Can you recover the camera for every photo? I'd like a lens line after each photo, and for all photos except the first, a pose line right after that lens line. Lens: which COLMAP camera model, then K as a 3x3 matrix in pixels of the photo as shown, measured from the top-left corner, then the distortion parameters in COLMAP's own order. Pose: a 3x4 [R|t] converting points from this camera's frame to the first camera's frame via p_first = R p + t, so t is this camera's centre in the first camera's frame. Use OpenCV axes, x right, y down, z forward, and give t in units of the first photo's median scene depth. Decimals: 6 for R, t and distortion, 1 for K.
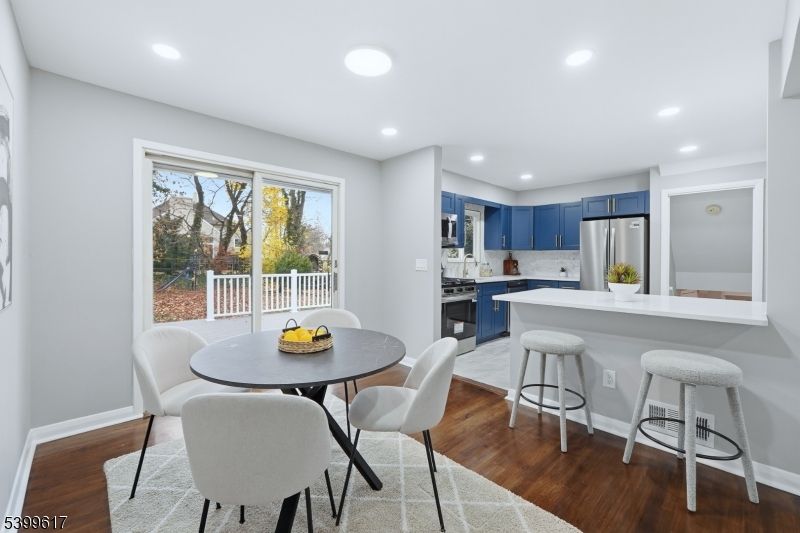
lens RADIAL K [[337.8, 0, 394.7], [0, 337.8, 262.7], [0, 0, 1]] dist [-0.002064, 0.000272]
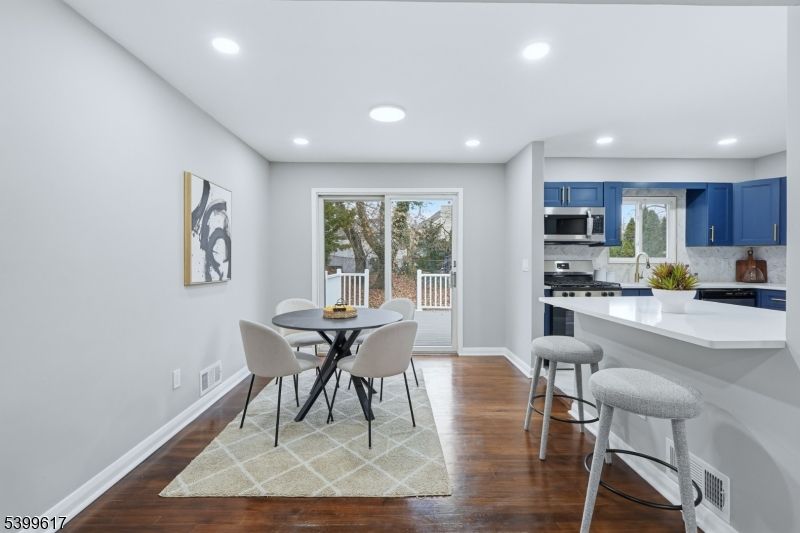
lens RADIAL K [[361.4, 0, 399.6], [0, 361.4, 264.2], [0, 0, 1]] dist [-0.002151, 0.000106]
pose [[0.740211, 0.004163, -0.672361, 0.361368], [-0.003325, 0.999991, 0.002532, 0.000463], [0.672366, 0.000361, 0.740219, -0.014363]]
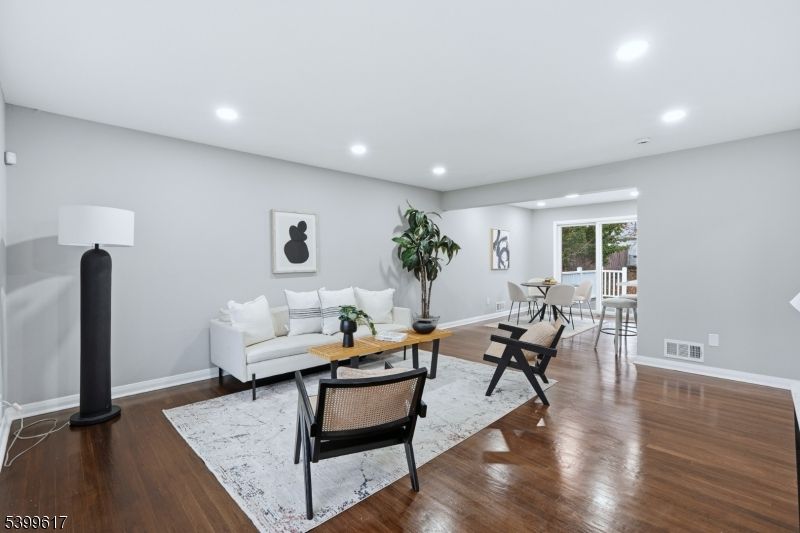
lens RADIAL K [[361.4, 0, 402.5], [0, 361.4, 266.2], [0, 0, 1]] dist [-0.002151, 0.000106]
pose [[0.016704, 0.011025, -0.999800, 1.230823], [-0.005228, 0.999927, 0.010939, 0.006635], [0.999847, 0.005044, 0.016761, -0.217838]]
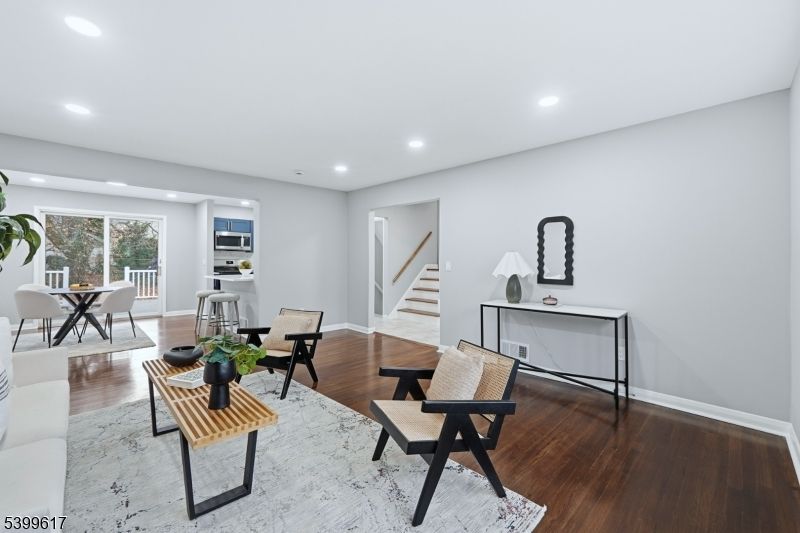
lens RADIAL K [[337.8, 0, 398.0], [0, 337.8, 260.4], [0, 0, 1]] dist [-0.002064, 0.000272]
pose [[0.999883, 0.002097, 0.015150, 0.794150], [-0.001940, 0.999944, -0.010393, 0.010880], [-0.015171, 0.010362, 0.999831, -0.629293]]
